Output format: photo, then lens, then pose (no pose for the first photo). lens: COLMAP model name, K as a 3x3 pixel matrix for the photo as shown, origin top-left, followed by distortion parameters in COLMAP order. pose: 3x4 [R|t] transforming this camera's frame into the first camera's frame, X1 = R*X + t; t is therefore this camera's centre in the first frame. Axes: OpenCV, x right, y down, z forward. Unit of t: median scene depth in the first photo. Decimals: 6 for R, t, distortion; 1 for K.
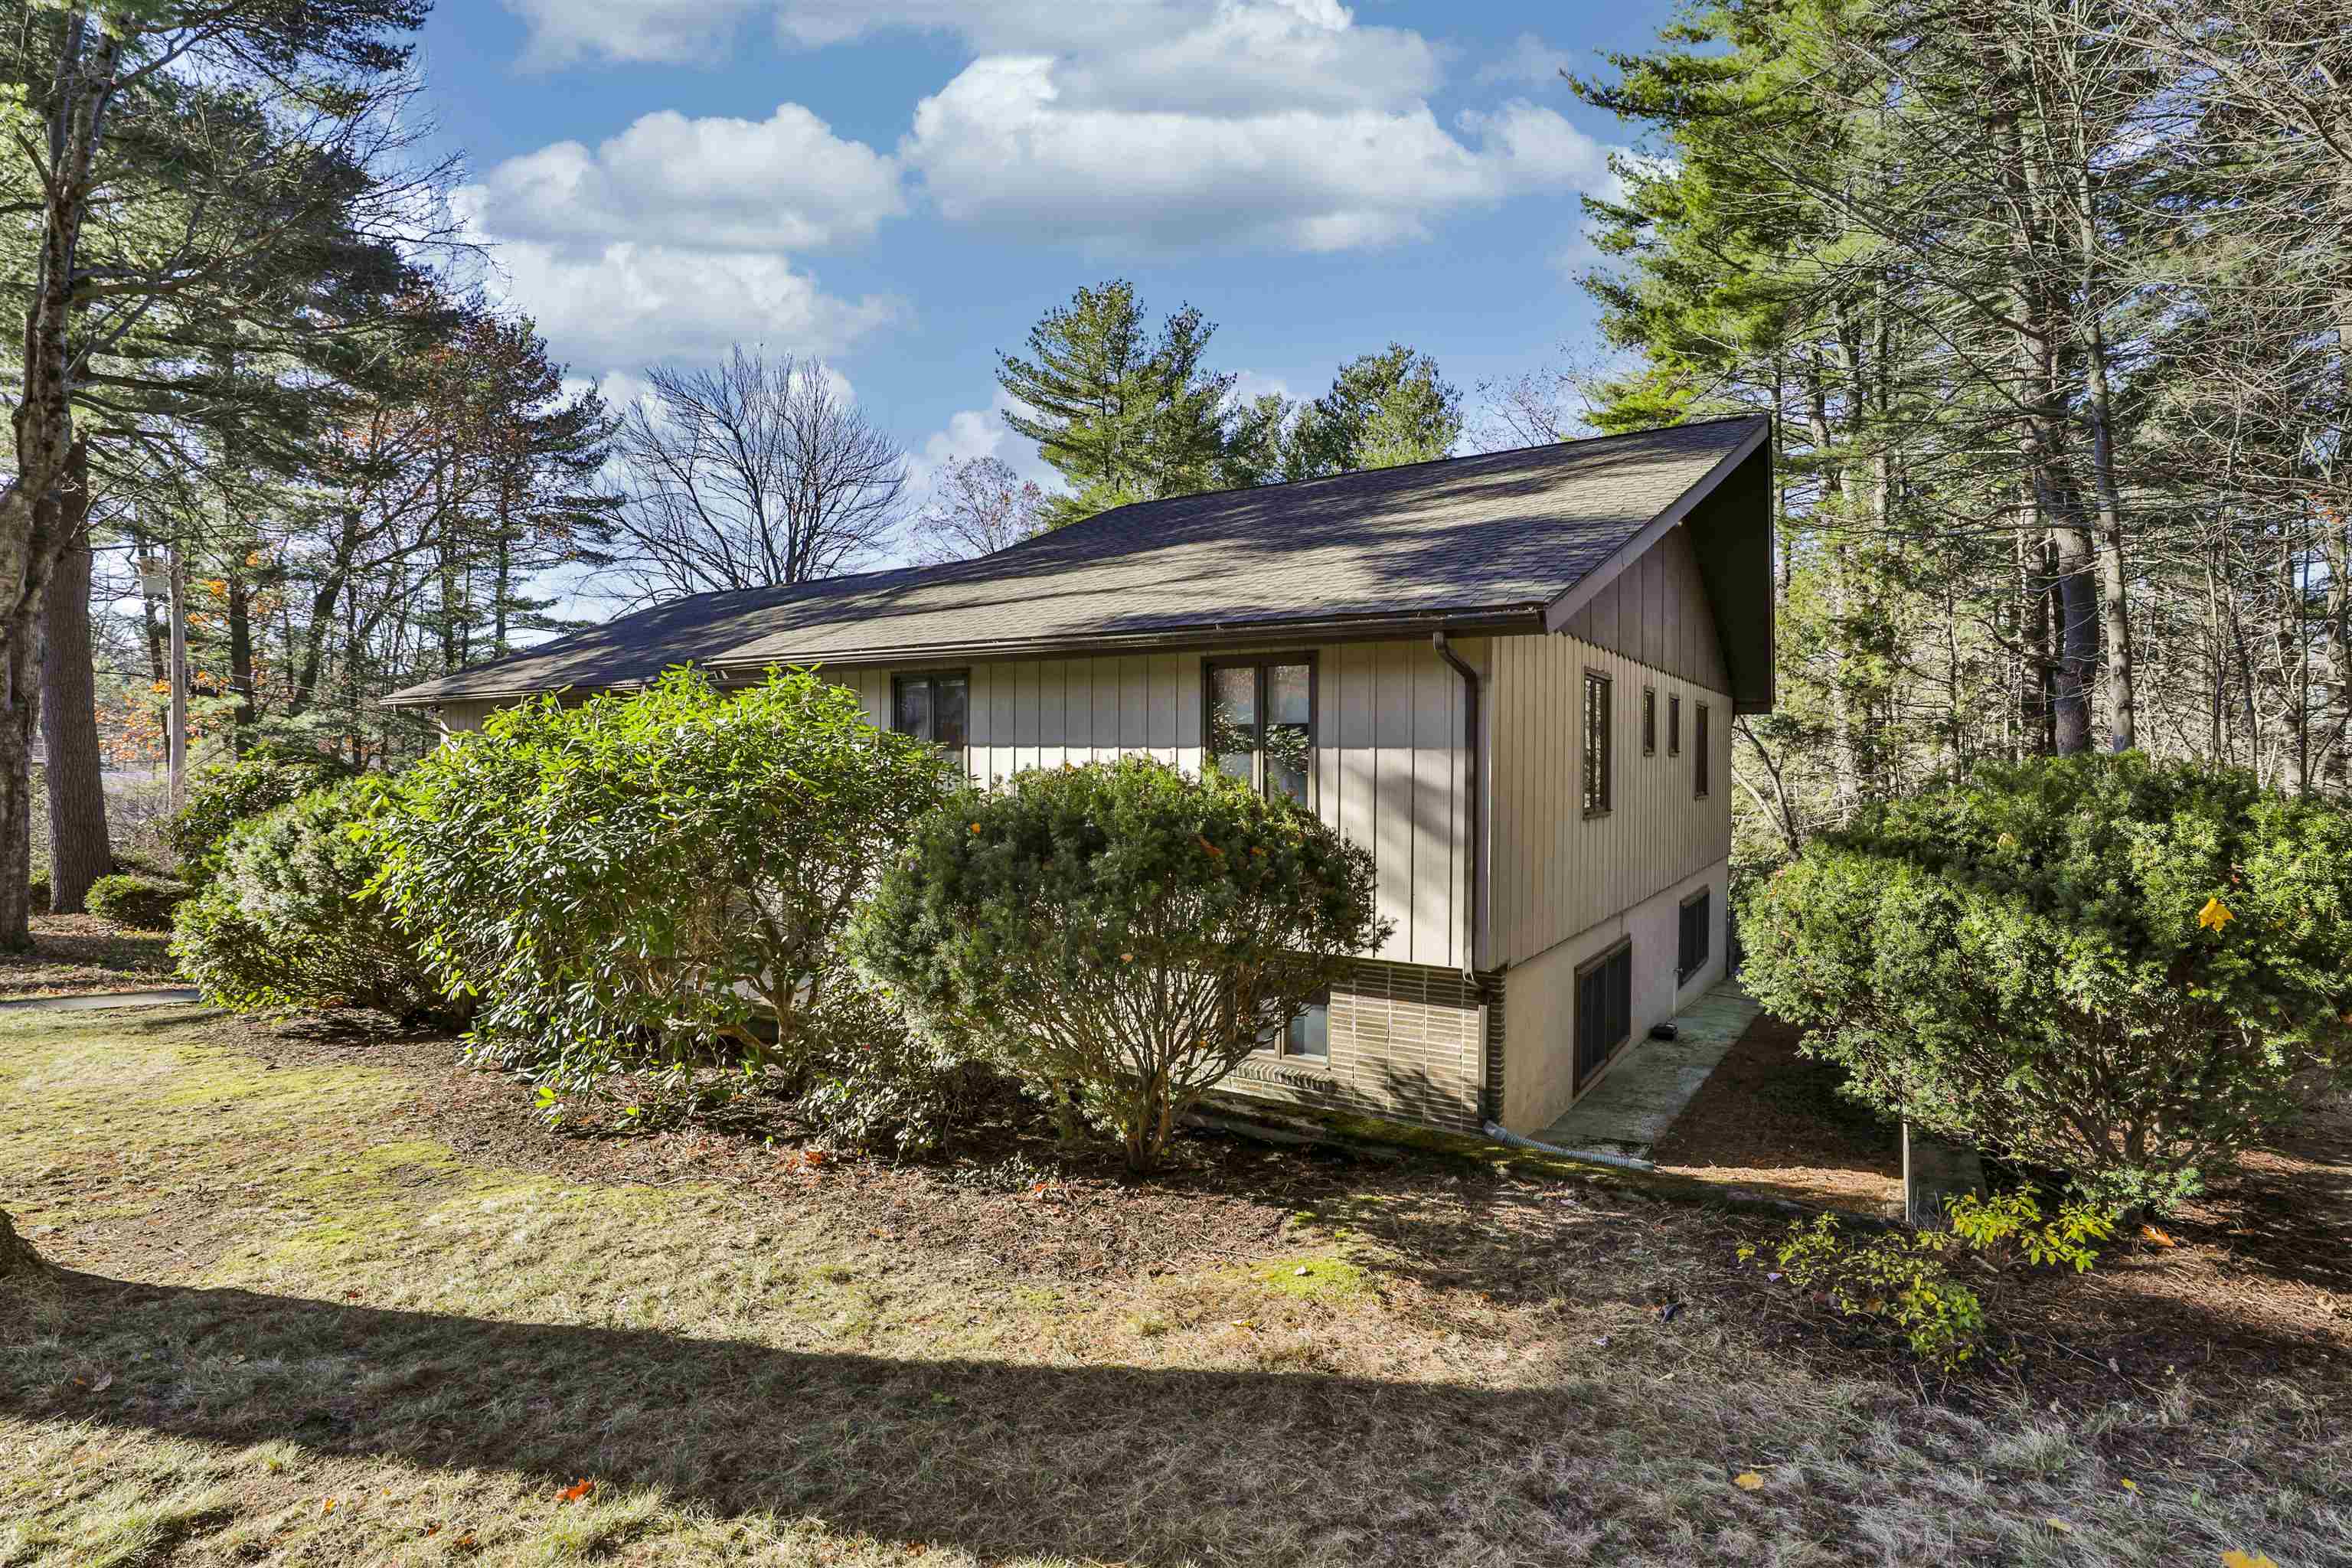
lens RADIAL K [[1099.8, 0, 1176.0], [0, 1099.8, 784.0], [0, 0, 1]] dist [-0.000754, -0.000981]
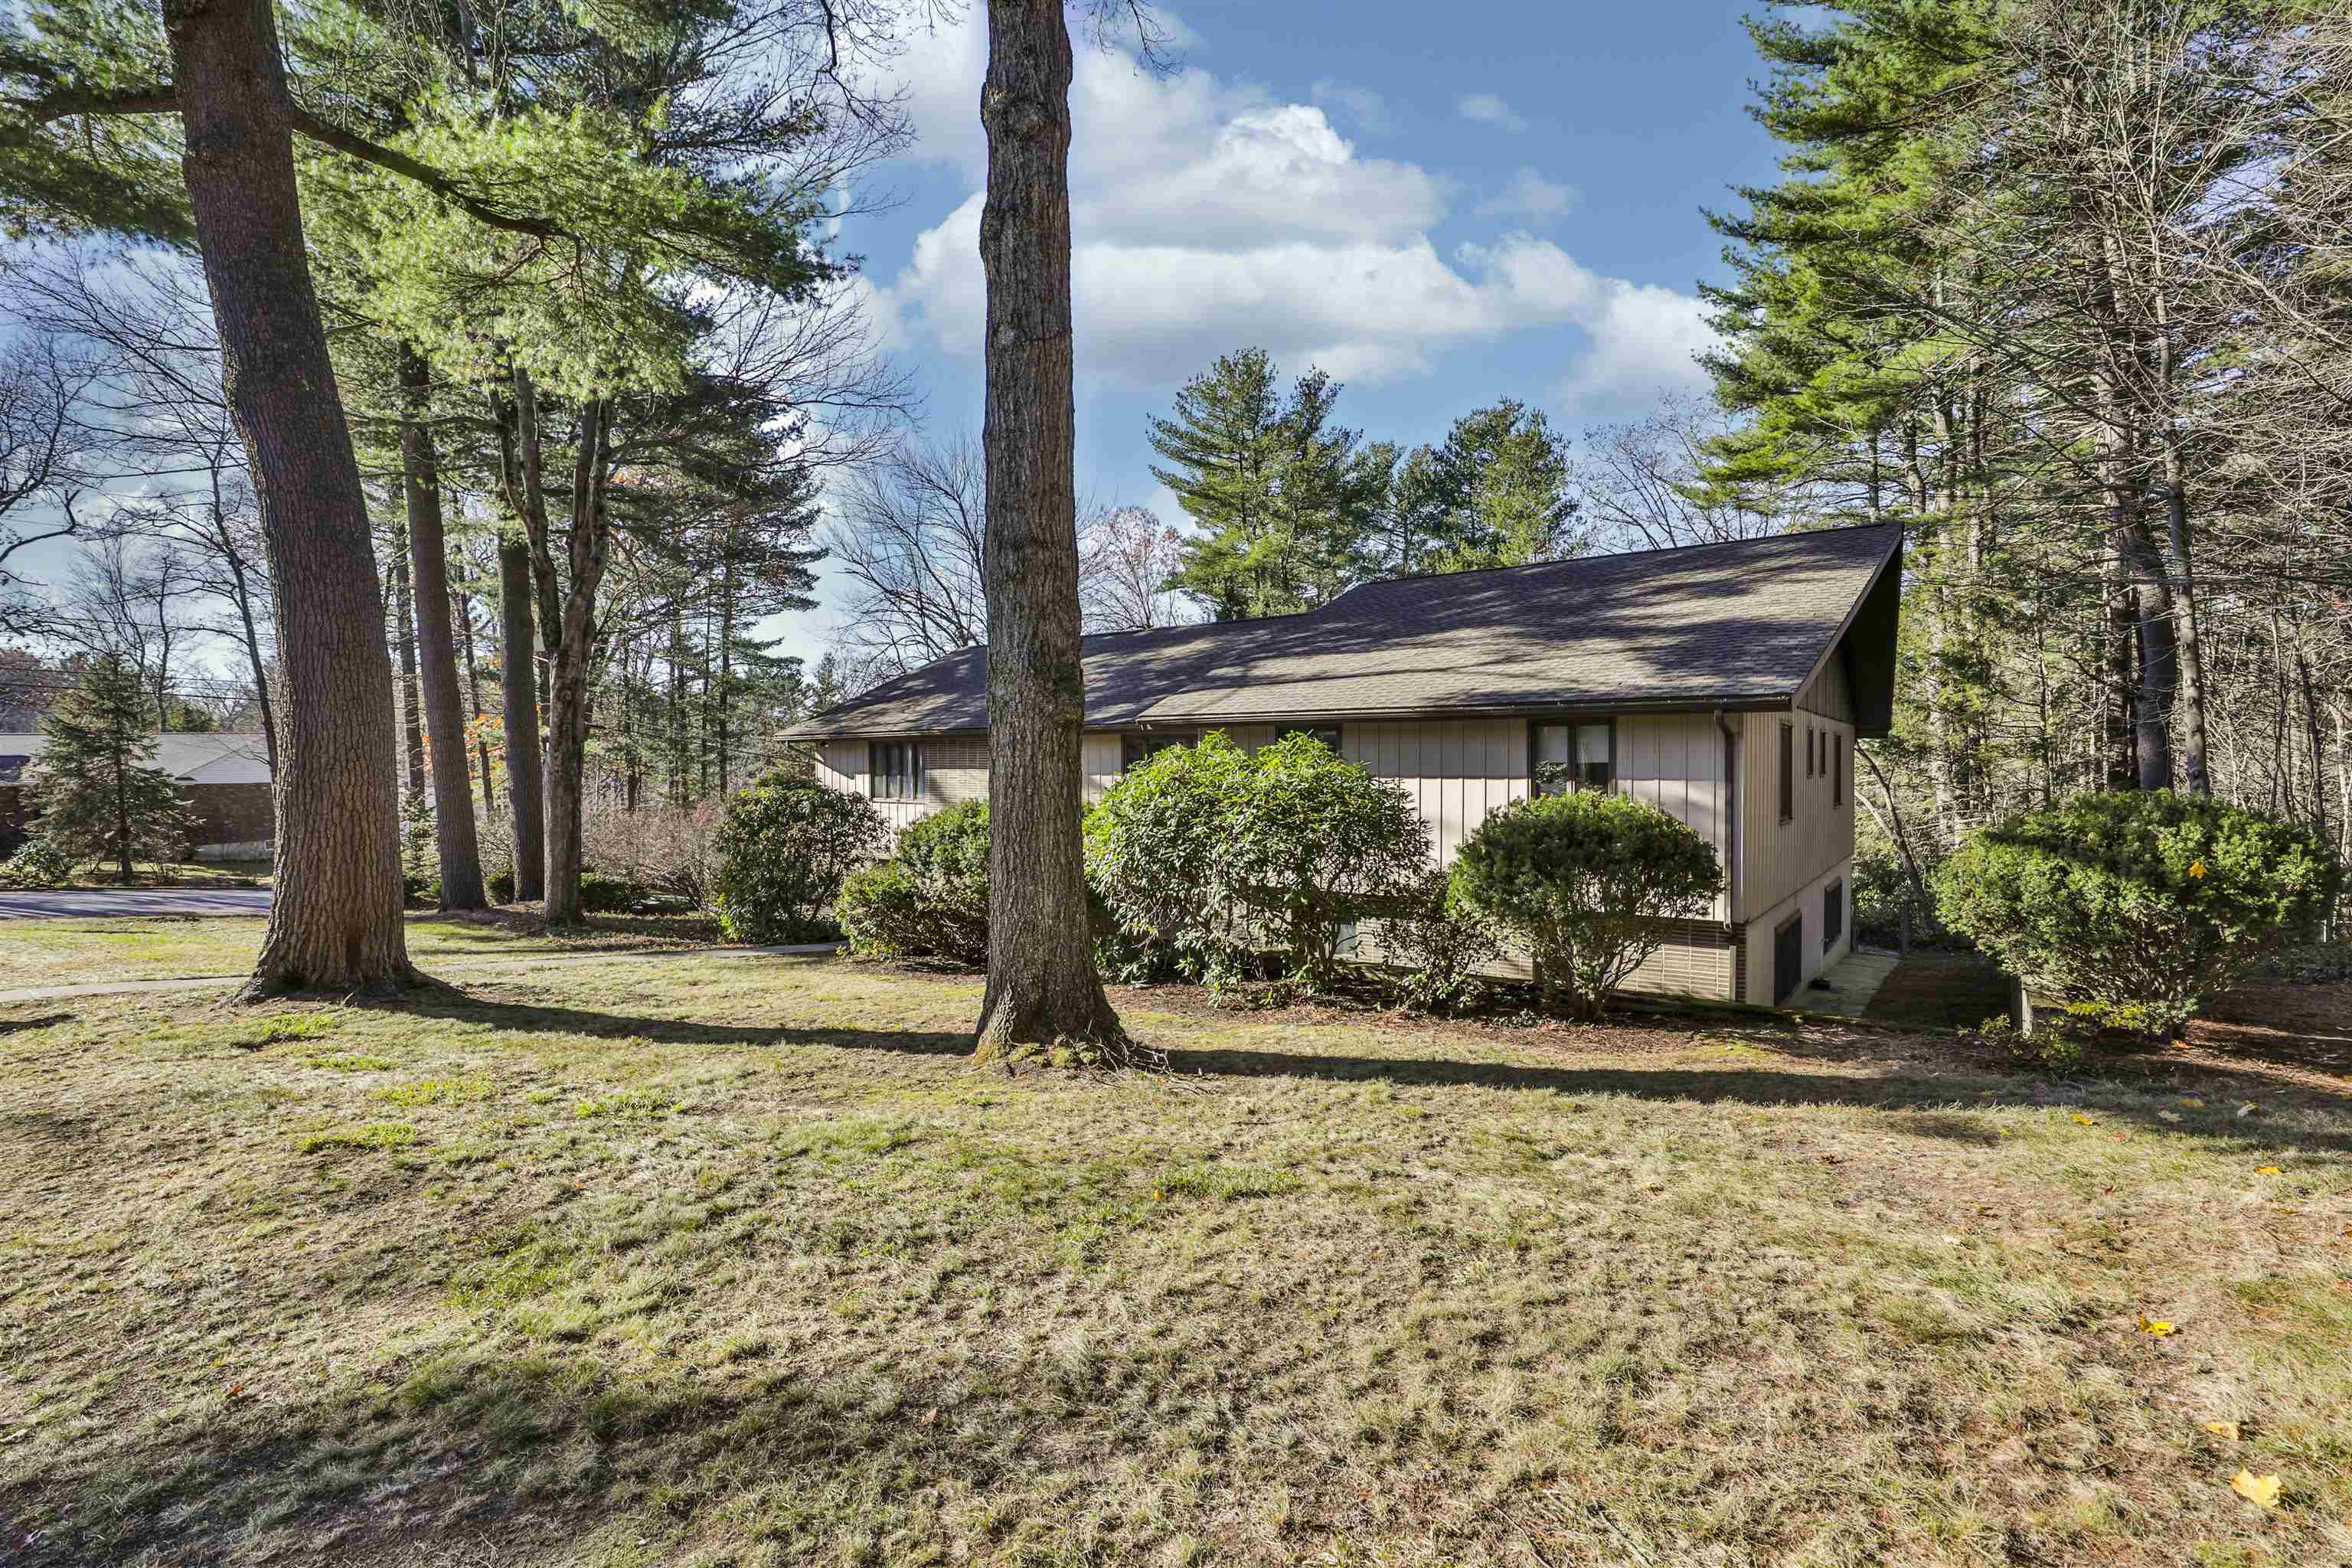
lens RADIAL K [[1042.1, 0, 1171.7], [0, 1042.1, 795.5], [0, 0, 1]] dist [-0.000100, 0.001426]
pose [[0.997075, -0.005476, -0.076230, -0.145698], [0.005740, 0.999978, 0.003248, -0.007237], [0.076211, -0.003676, 0.997085, -0.192680]]
